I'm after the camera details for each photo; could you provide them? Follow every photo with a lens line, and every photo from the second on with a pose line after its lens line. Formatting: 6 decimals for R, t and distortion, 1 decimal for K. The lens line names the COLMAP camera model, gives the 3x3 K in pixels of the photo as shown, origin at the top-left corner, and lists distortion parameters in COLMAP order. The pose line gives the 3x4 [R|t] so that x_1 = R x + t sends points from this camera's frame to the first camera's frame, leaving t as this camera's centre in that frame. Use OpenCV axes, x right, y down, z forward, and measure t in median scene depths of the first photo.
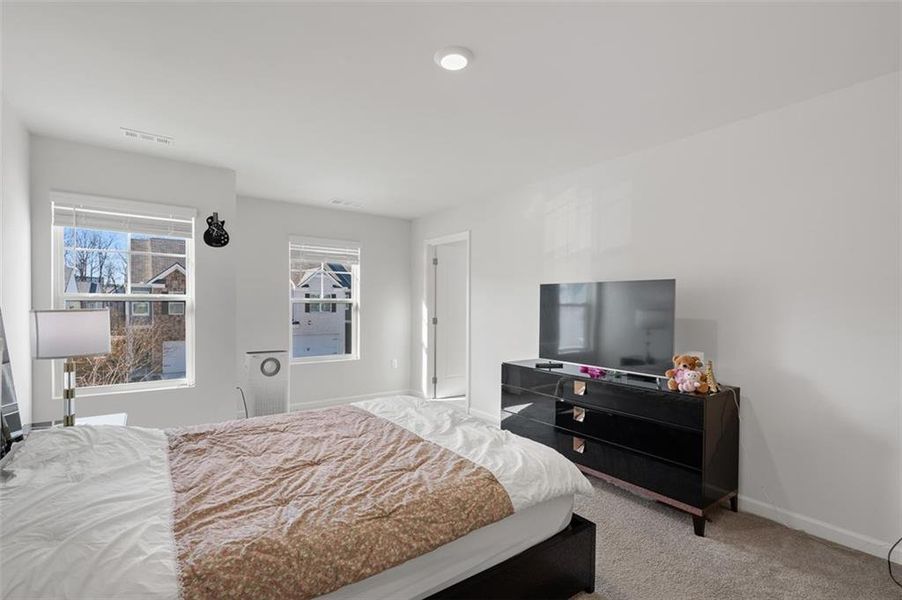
lens RADIAL K [[421.8, 0, 450.2], [0, 421.8, 306.0], [0, 0, 1]] dist [0.000487, -0.000261]
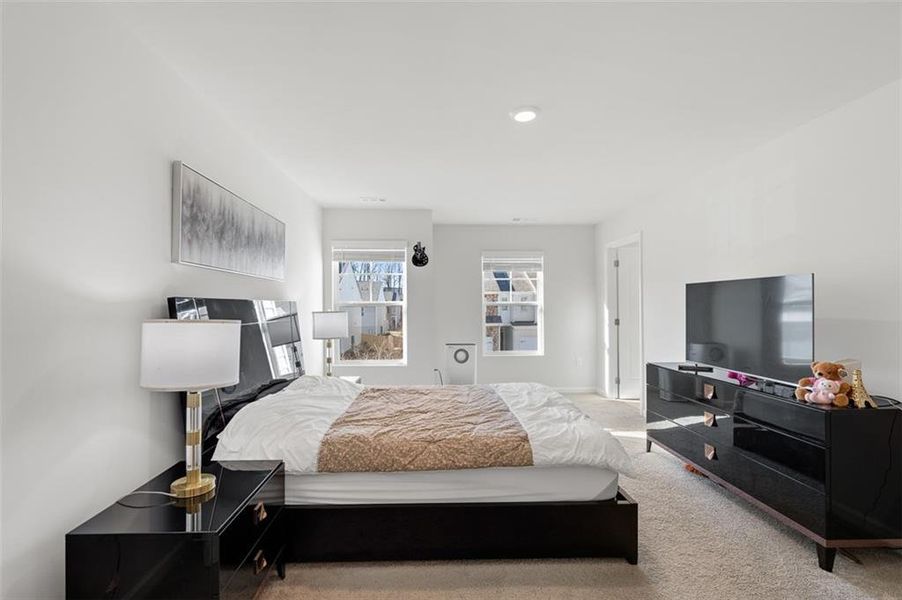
lens RADIAL K [[421.8, 0, 448.4], [0, 421.8, 299.5], [0, 0, 1]] dist [0.000487, -0.000261]
pose [[0.832211, -0.019183, -0.554128, 0.345080], [0.007370, 0.999696, -0.023539, 0.003294], [0.554411, 0.015505, 0.832099, -0.124944]]
